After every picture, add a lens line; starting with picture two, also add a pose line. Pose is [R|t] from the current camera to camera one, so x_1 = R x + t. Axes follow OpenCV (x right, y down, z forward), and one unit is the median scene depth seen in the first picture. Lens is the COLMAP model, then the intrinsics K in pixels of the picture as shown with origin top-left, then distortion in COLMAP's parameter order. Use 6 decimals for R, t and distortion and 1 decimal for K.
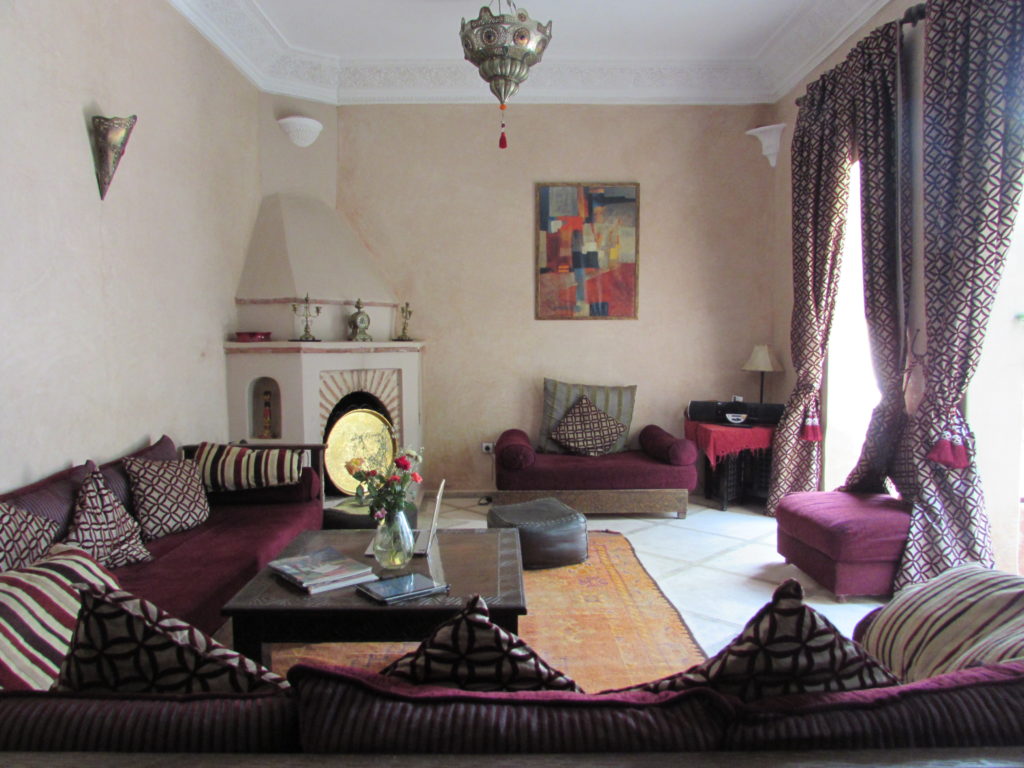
lens RADIAL K [[723.5, 0, 512.0], [0, 723.5, 384.0], [0, 0, 1]] dist [-0.034257, 0.003586]
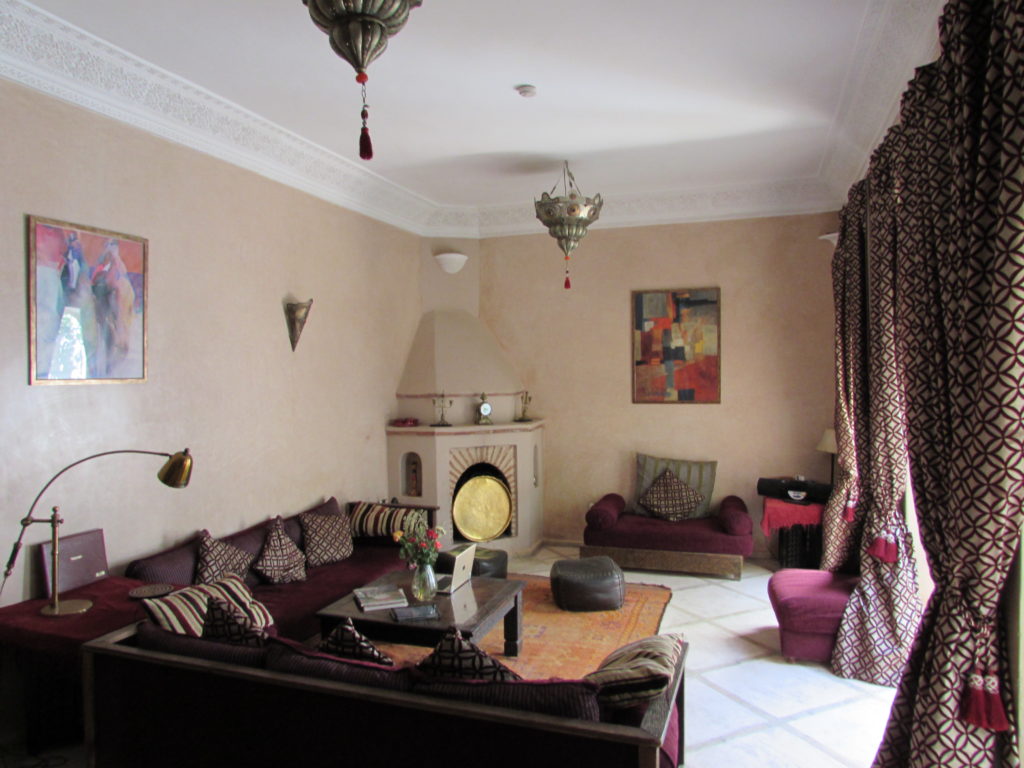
lens RADIAL K [[723.5, 0, 512.0], [0, 723.5, 384.0], [0, 0, 1]] dist [-0.034257, 0.003586]
pose [[0.942320, -0.000071, -0.334713, 0.287381], [-0.012441, 0.999302, -0.035237, -0.088375], [0.334482, 0.037369, 0.941661, -0.239110]]
